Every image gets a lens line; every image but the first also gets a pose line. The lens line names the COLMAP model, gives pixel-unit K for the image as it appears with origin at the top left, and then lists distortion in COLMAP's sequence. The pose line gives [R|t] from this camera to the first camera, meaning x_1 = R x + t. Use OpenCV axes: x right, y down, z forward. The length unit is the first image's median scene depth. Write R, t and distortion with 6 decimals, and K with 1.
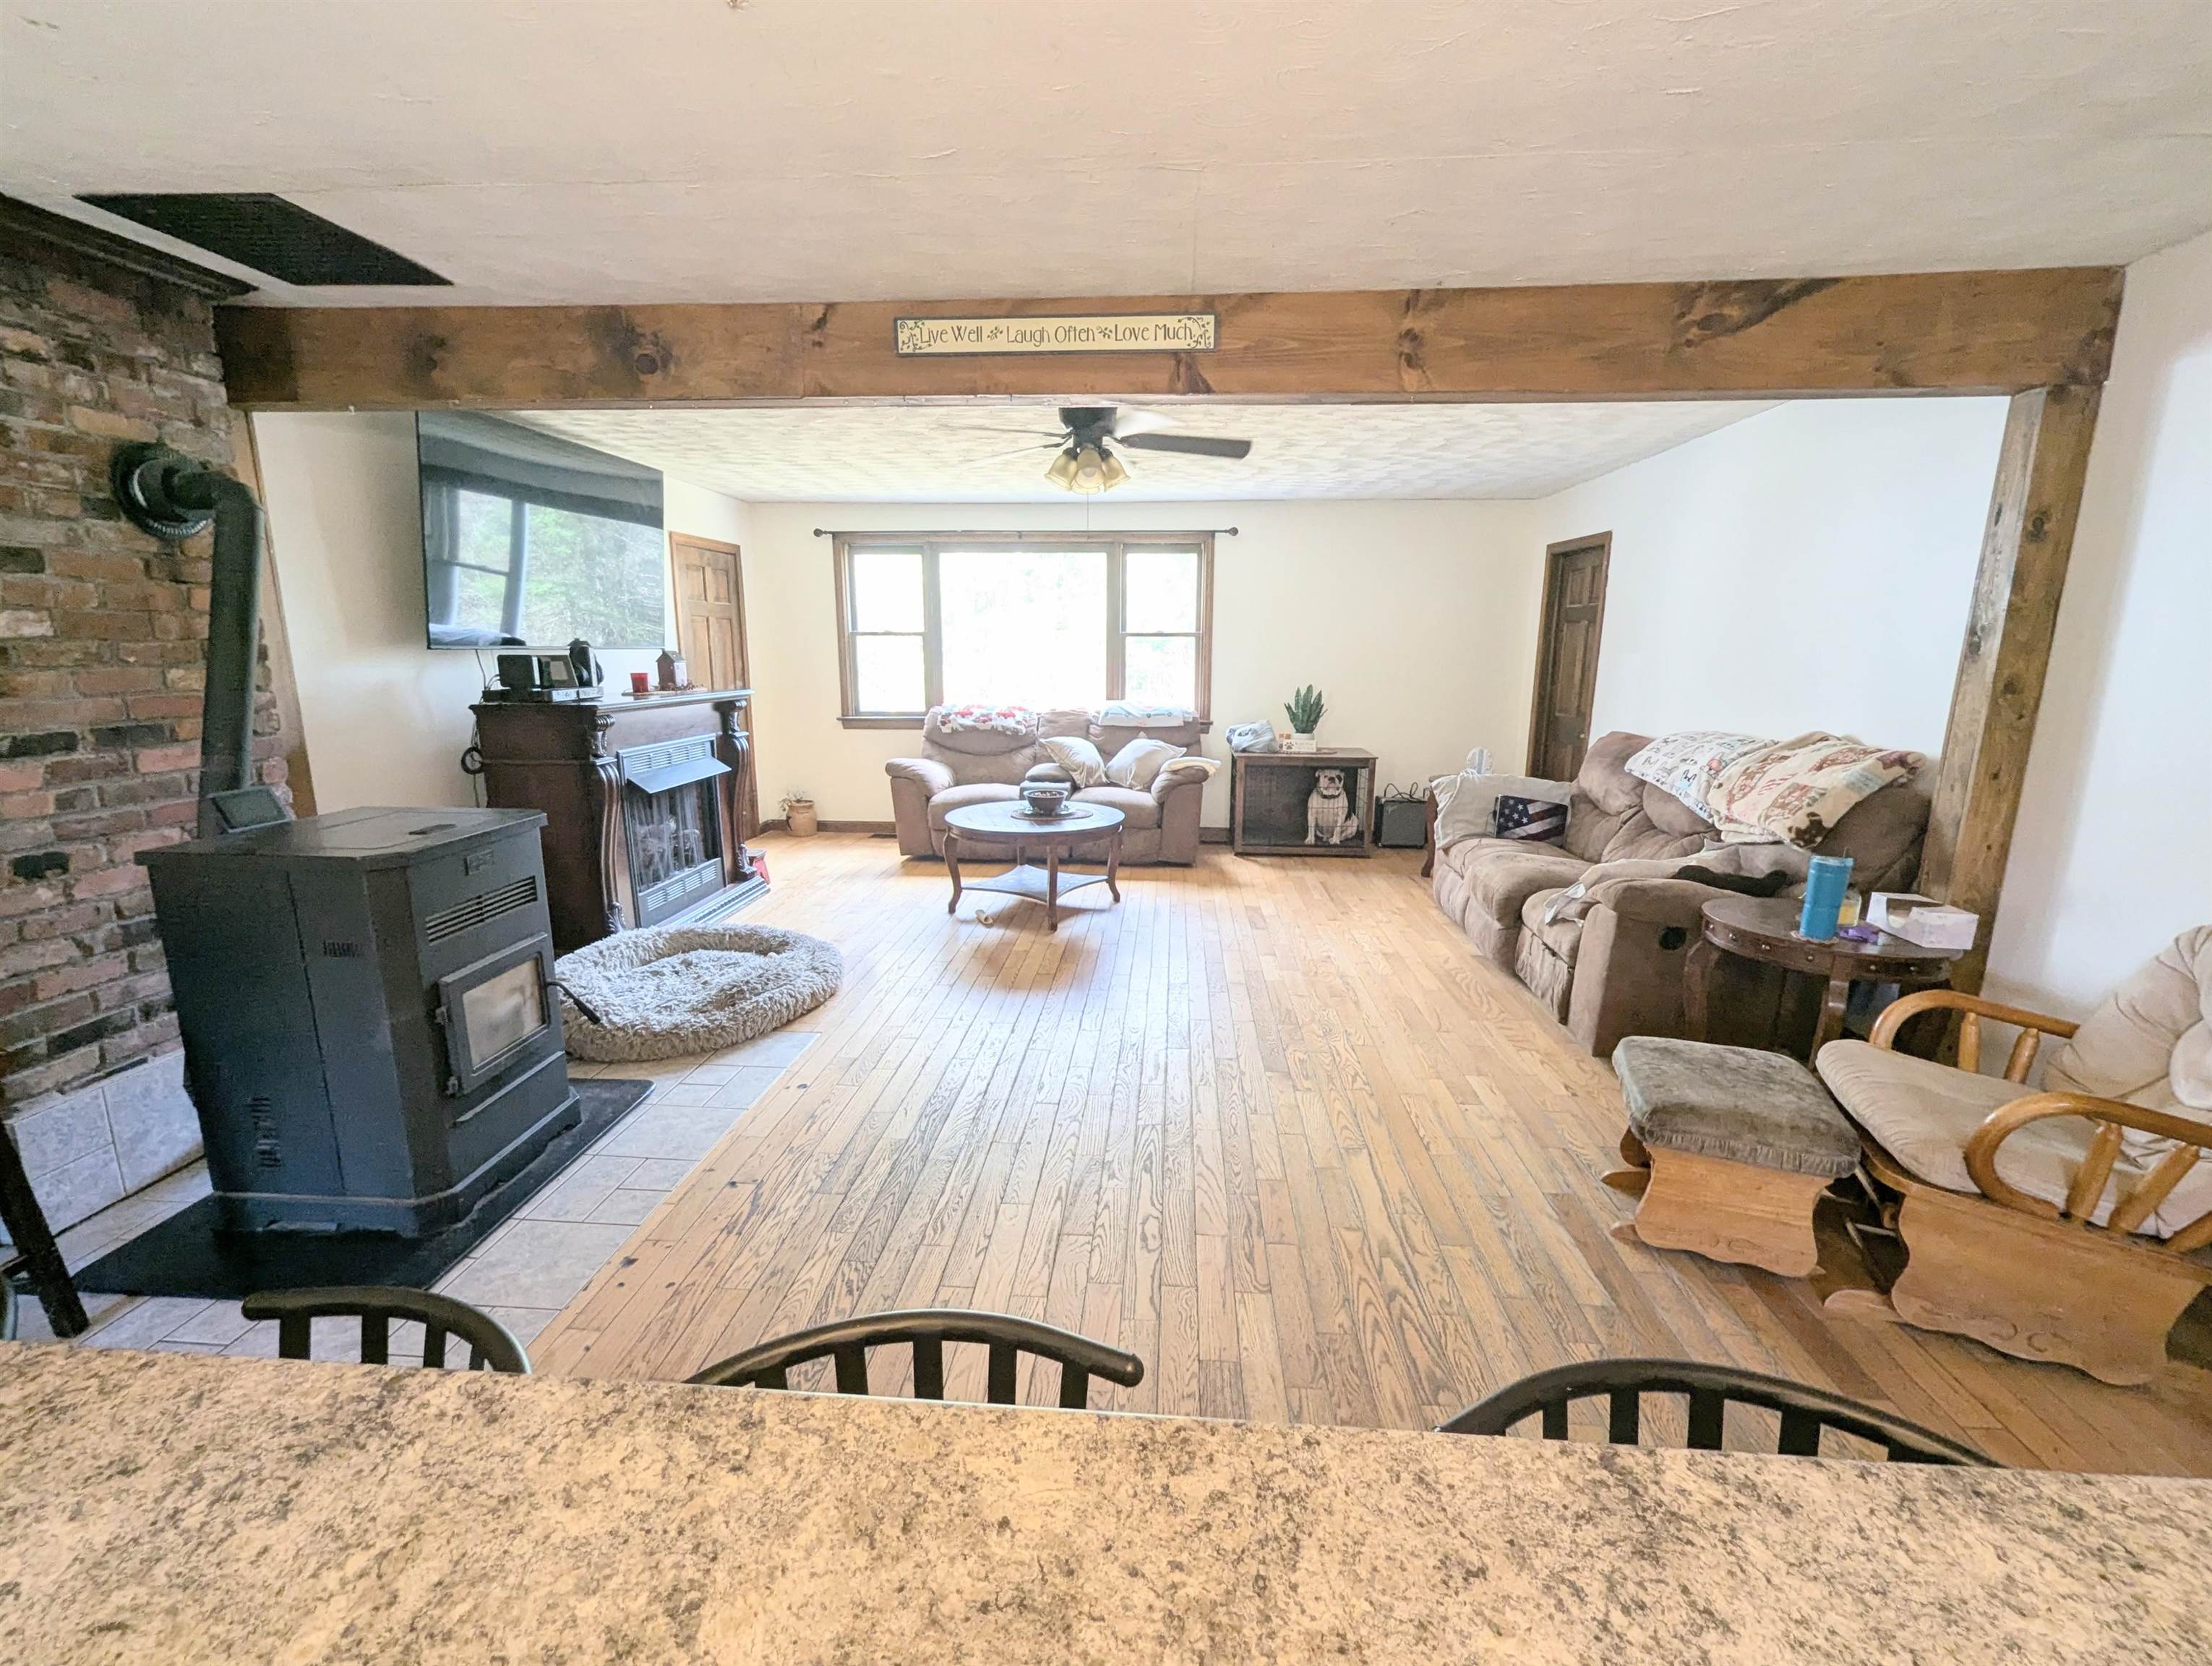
lens RADIAL K [[943.9, 0, 1107.1], [0, 943.9, 846.1], [0, 0, 1]] dist [-0.001657, -0.000764]
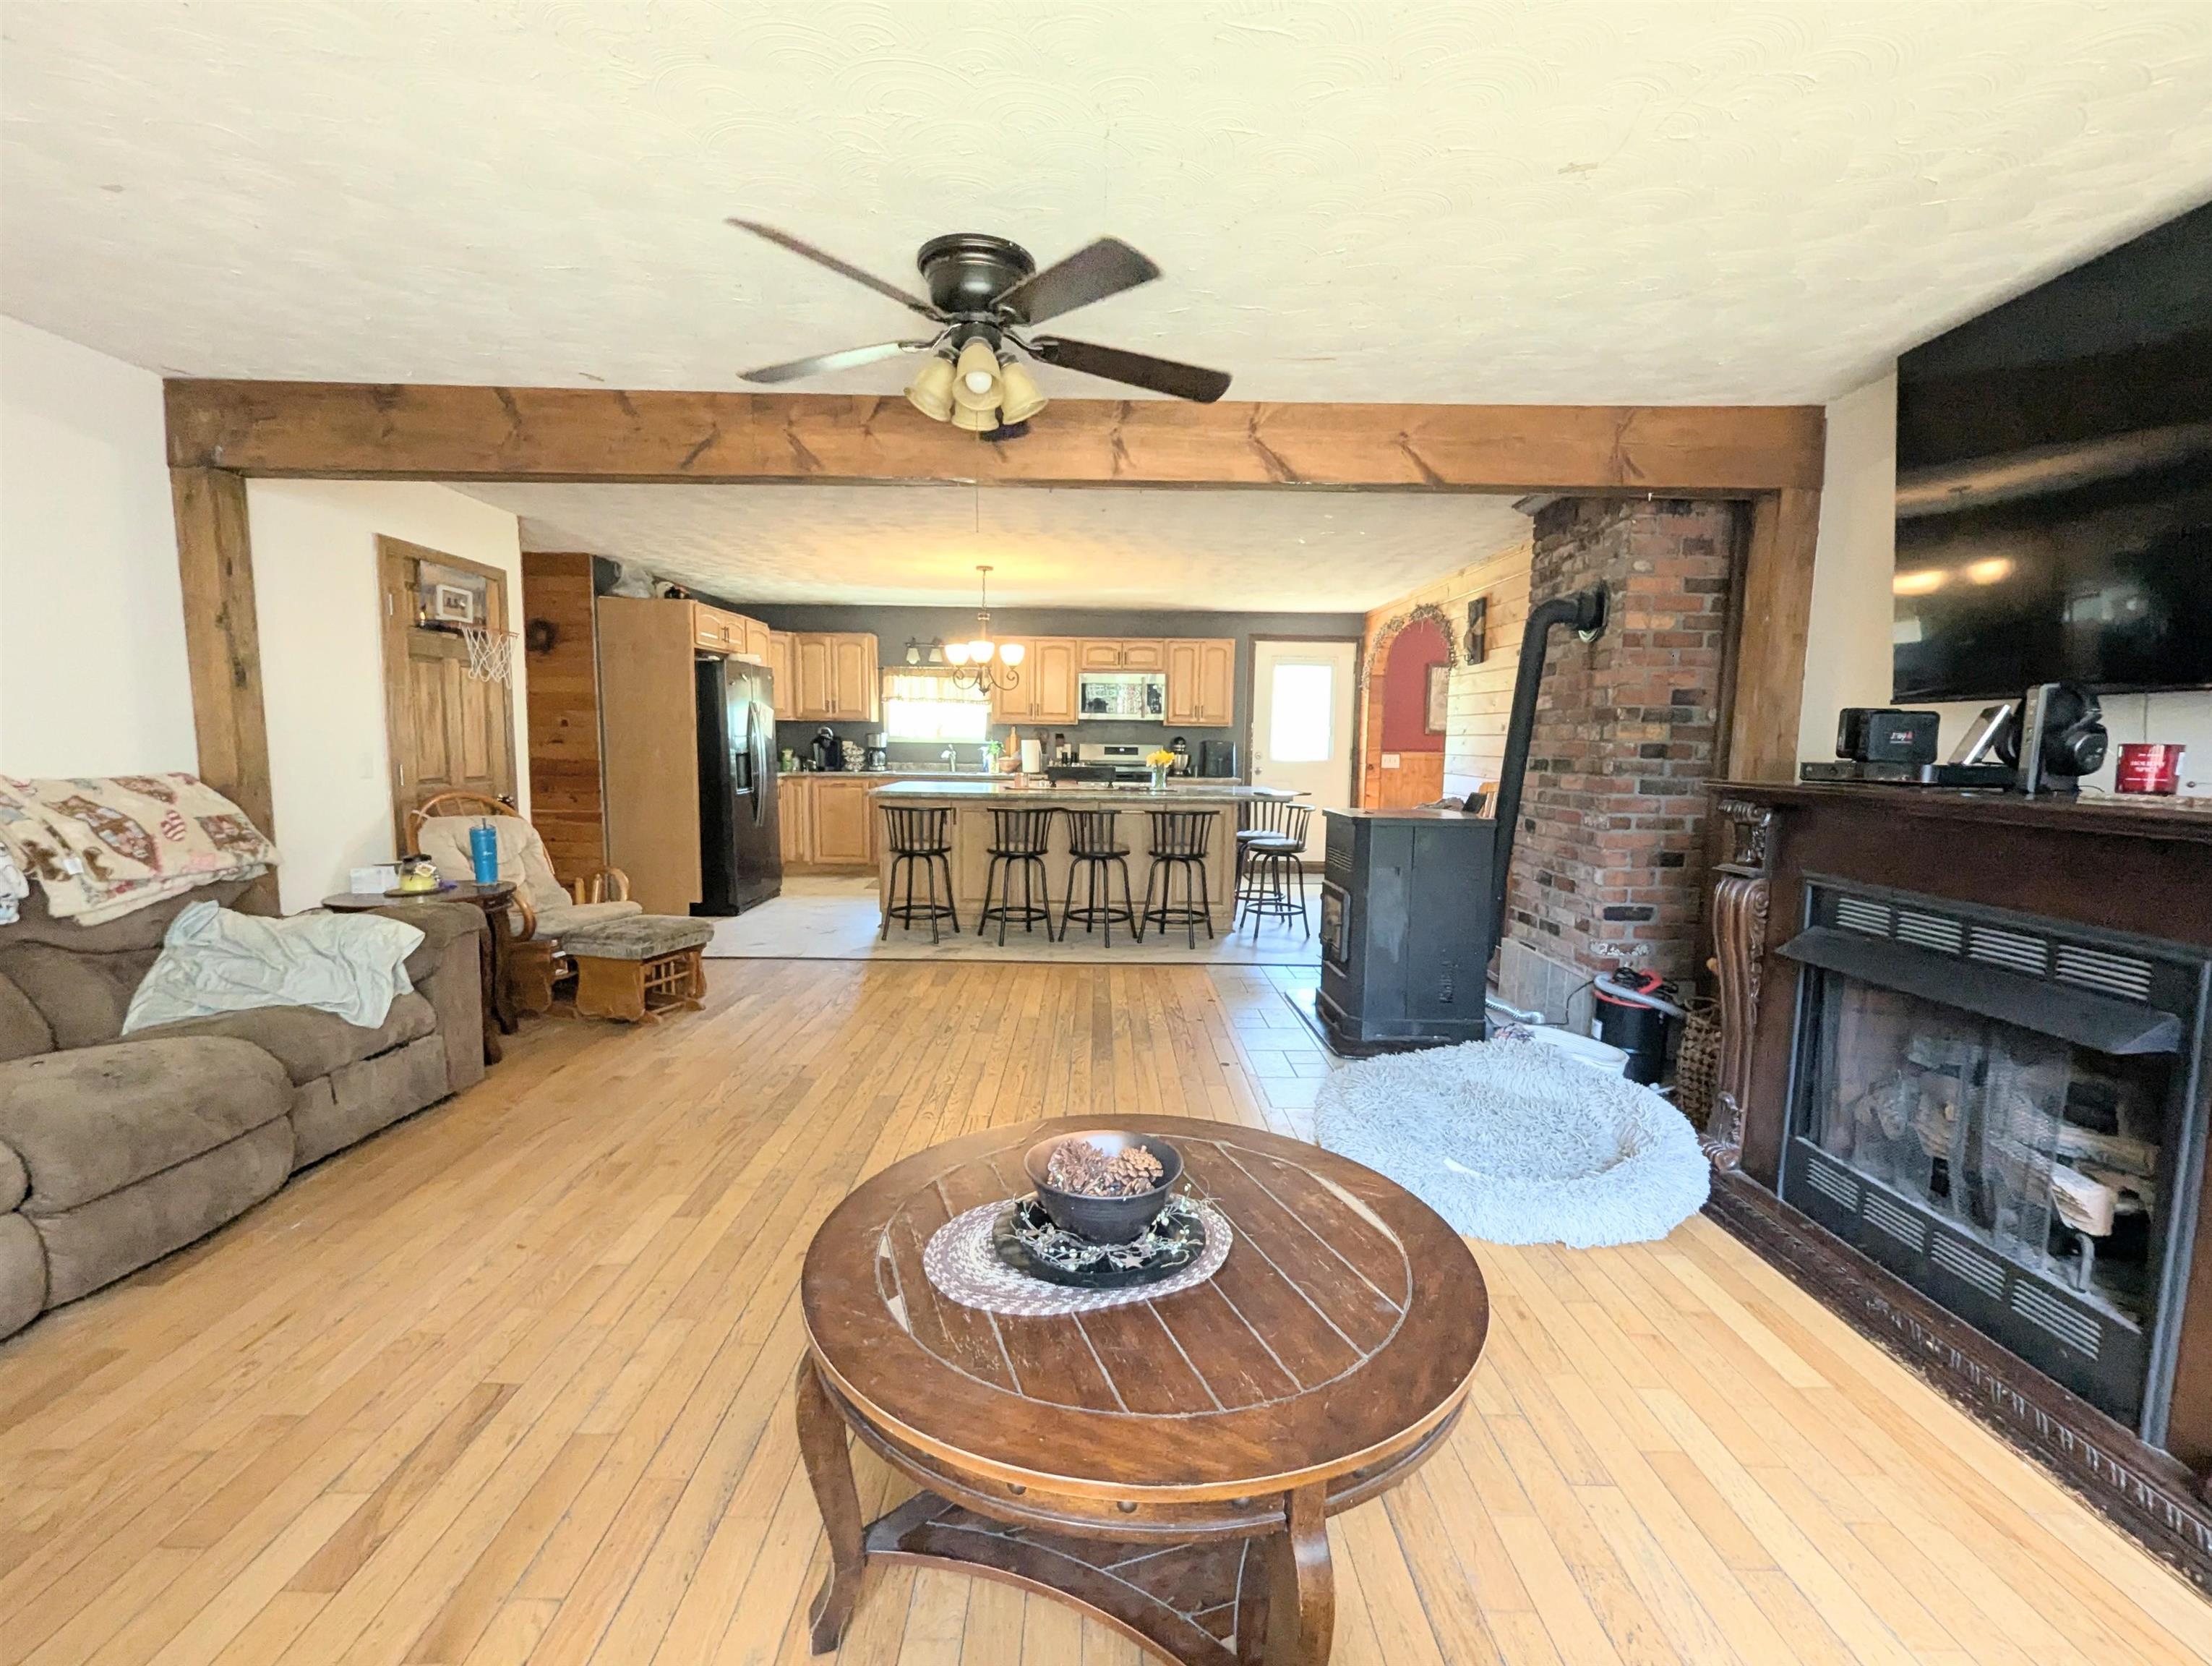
lens RADIAL K [[963.1, 0, 1112.8], [0, 963.1, 848.5], [0, 0, 1]] dist [-0.000444, -0.000039]
pose [[-0.995873, -0.011473, -0.090031, -0.086501], [-0.039096, 0.949454, 0.311462, -0.485838], [0.081907, 0.313696, -0.945984, 2.638052]]
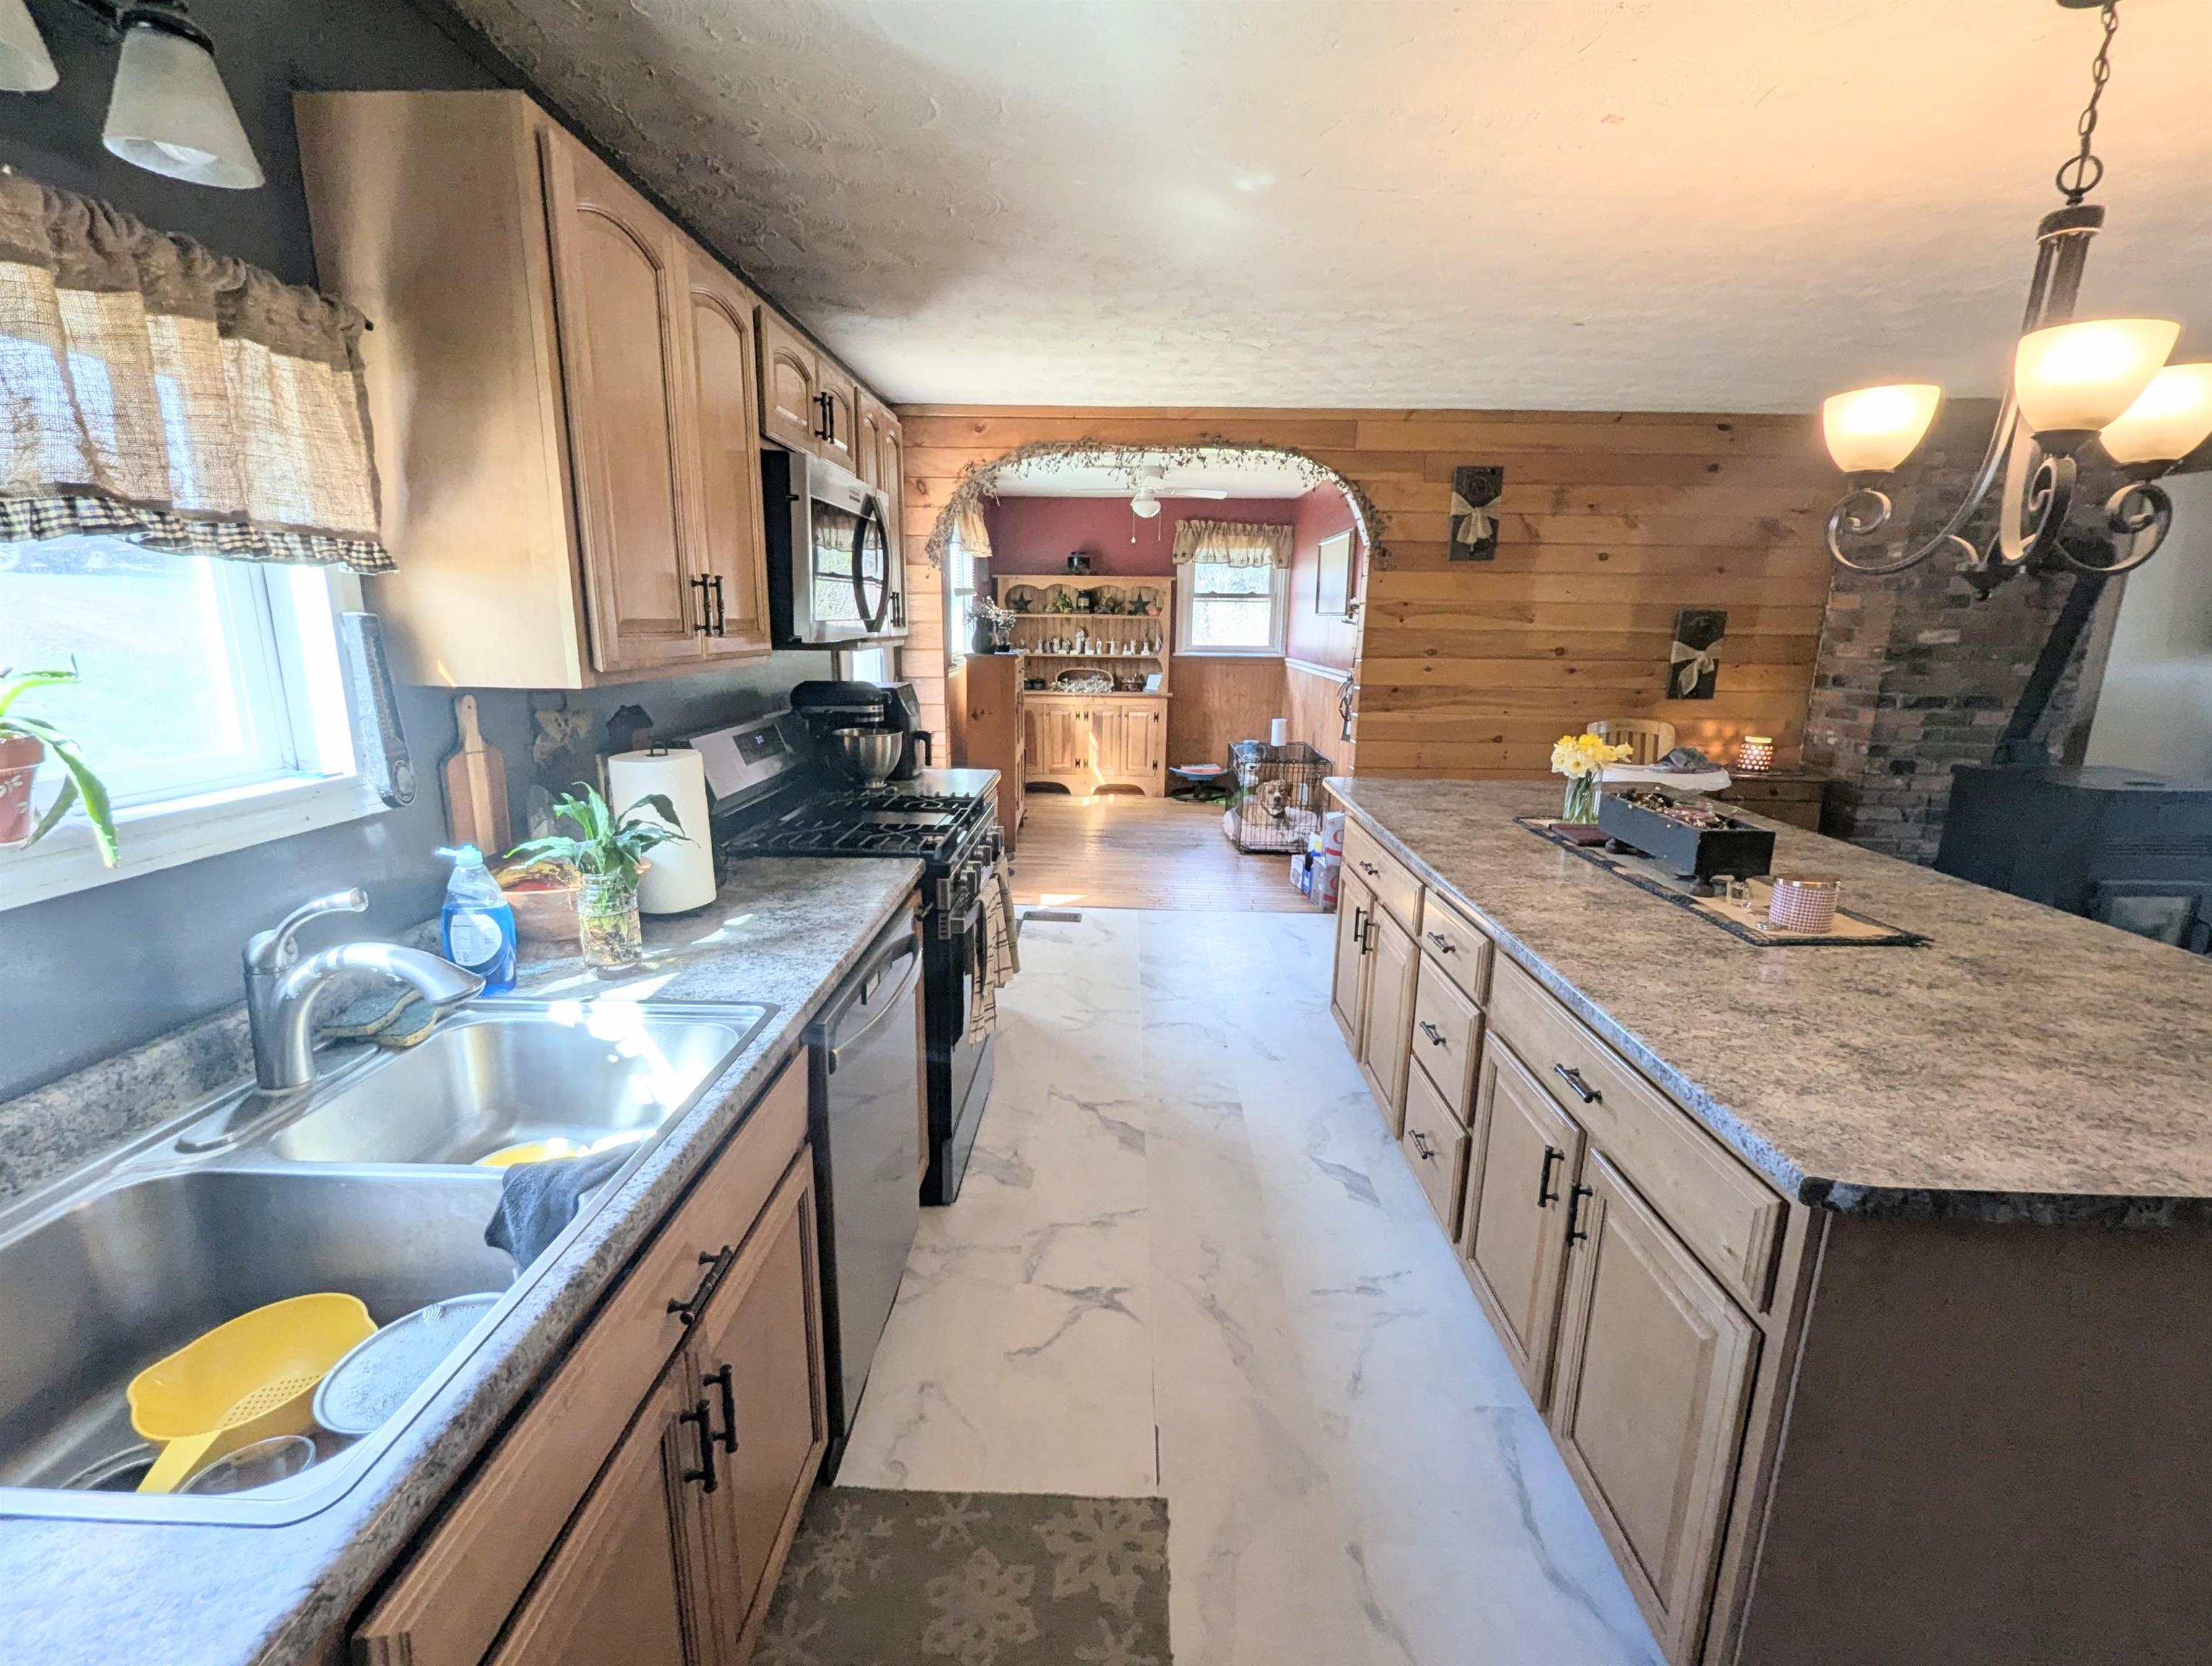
lens RADIAL K [[978.2, 0, 1097.4], [0, 978.2, 845.4], [0, 0, 1]] dist [-0.000645, -0.000520]
pose [[0.041949, 0.220242, -0.974543, 0.658510], [-0.213327, 0.954883, 0.206616, 0.102130], [0.976080, 0.199229, 0.087040, -0.636807]]
